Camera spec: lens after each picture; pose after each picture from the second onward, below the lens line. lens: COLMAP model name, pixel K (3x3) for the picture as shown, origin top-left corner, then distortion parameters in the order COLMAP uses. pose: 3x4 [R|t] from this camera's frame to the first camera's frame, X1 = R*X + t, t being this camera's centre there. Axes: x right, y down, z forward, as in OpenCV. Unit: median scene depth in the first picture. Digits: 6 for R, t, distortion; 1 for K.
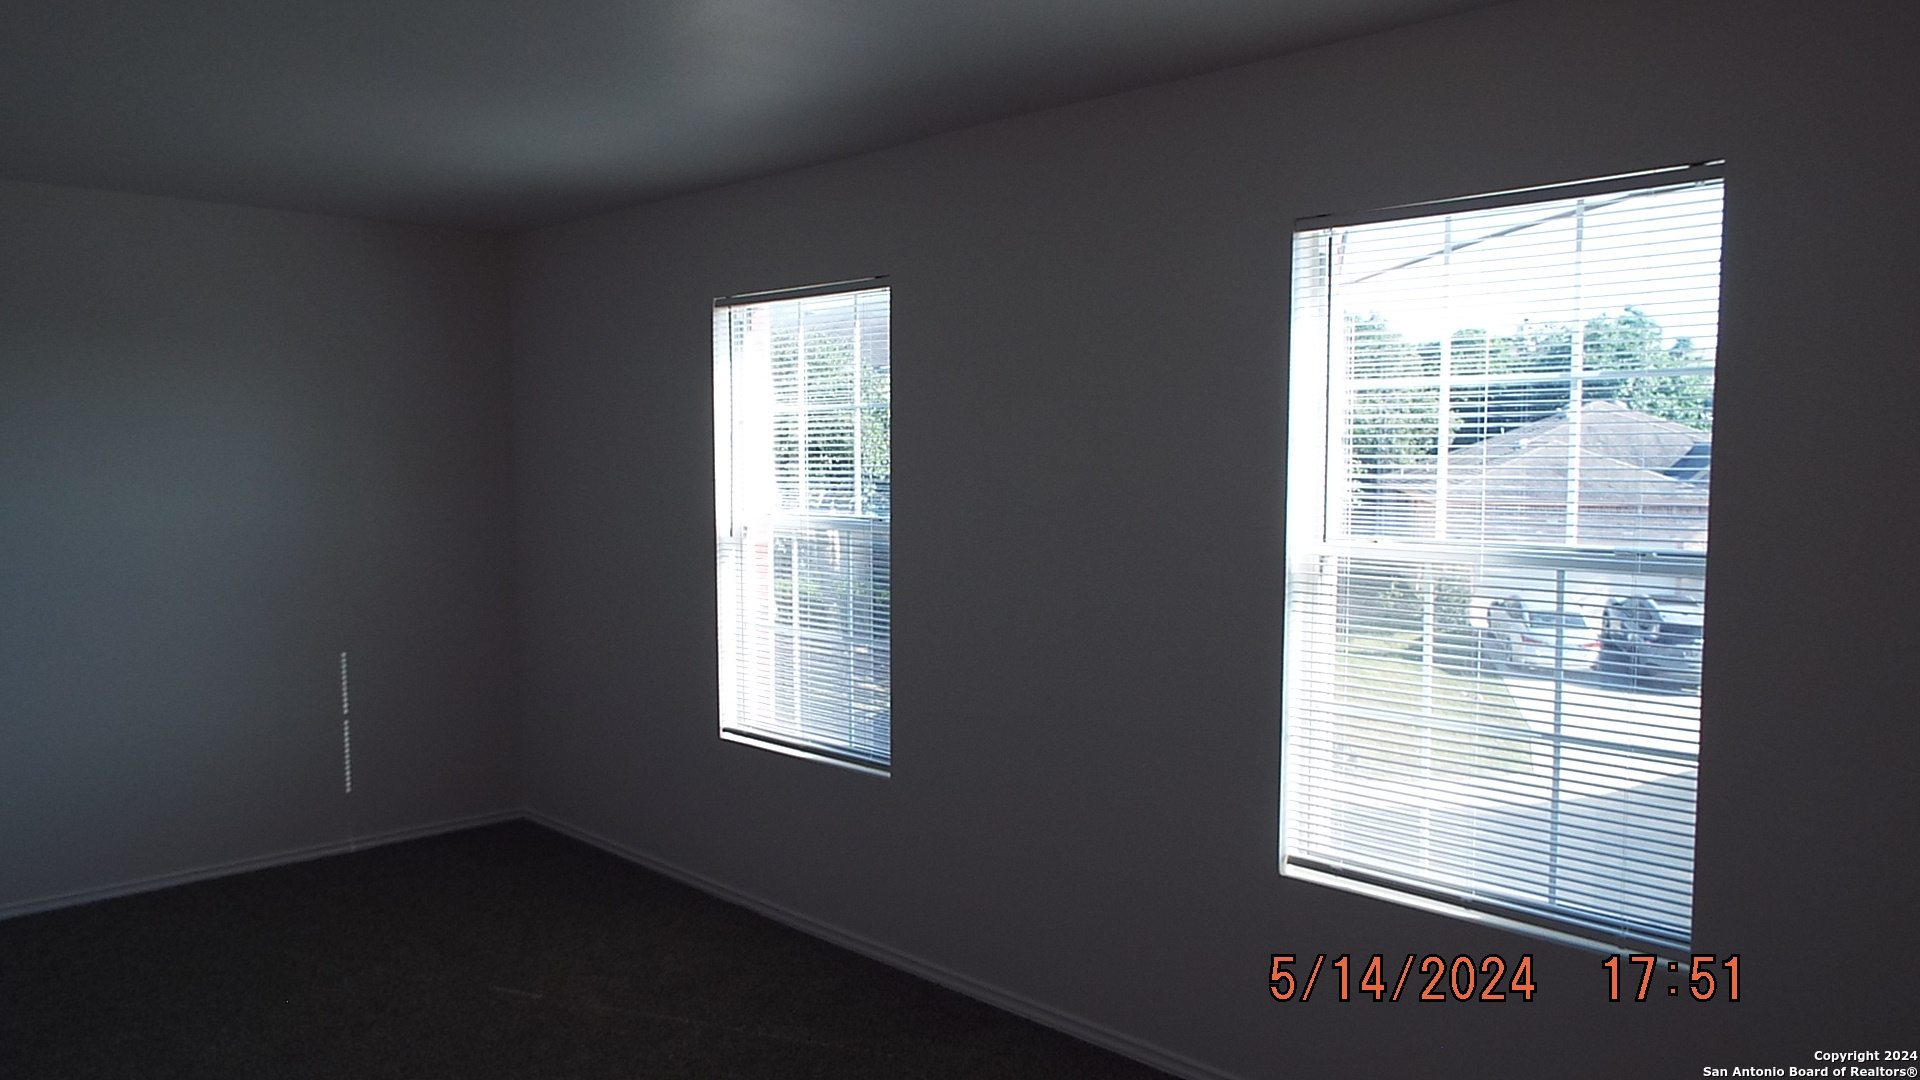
lens RADIAL K [[1410.9, 0, 959.2], [0, 1410.9, 581.2], [0, 0, 1]] dist [0.007299, 0.000908]
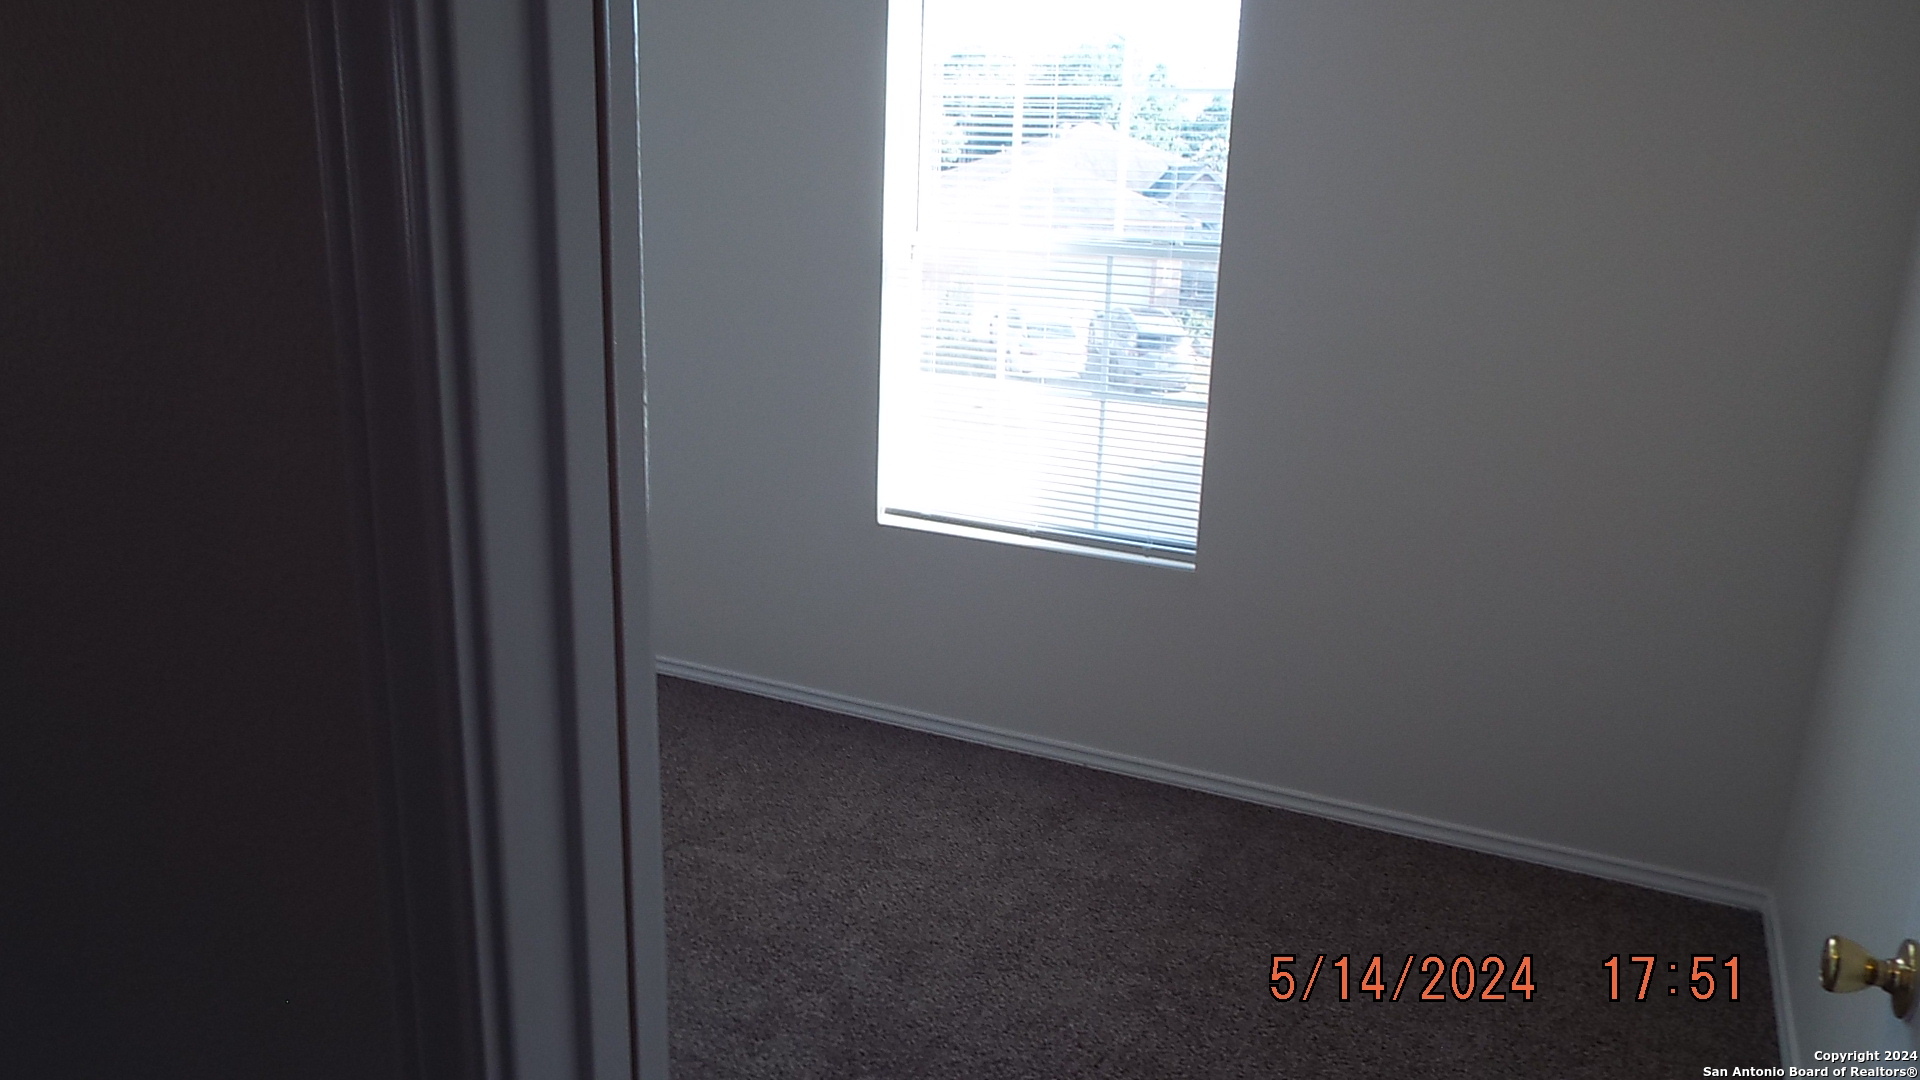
lens RADIAL K [[1410.9, 0, 959.2], [0, 1410.9, 581.2], [0, 0, 1]] dist [0.007299, 0.000908]
pose [[0.943265, -0.063435, 0.325924, -0.097769], [-0.002173, 0.980380, 0.197103, 0.023182], [-0.332033, -0.186629, 0.924621, -0.121288]]
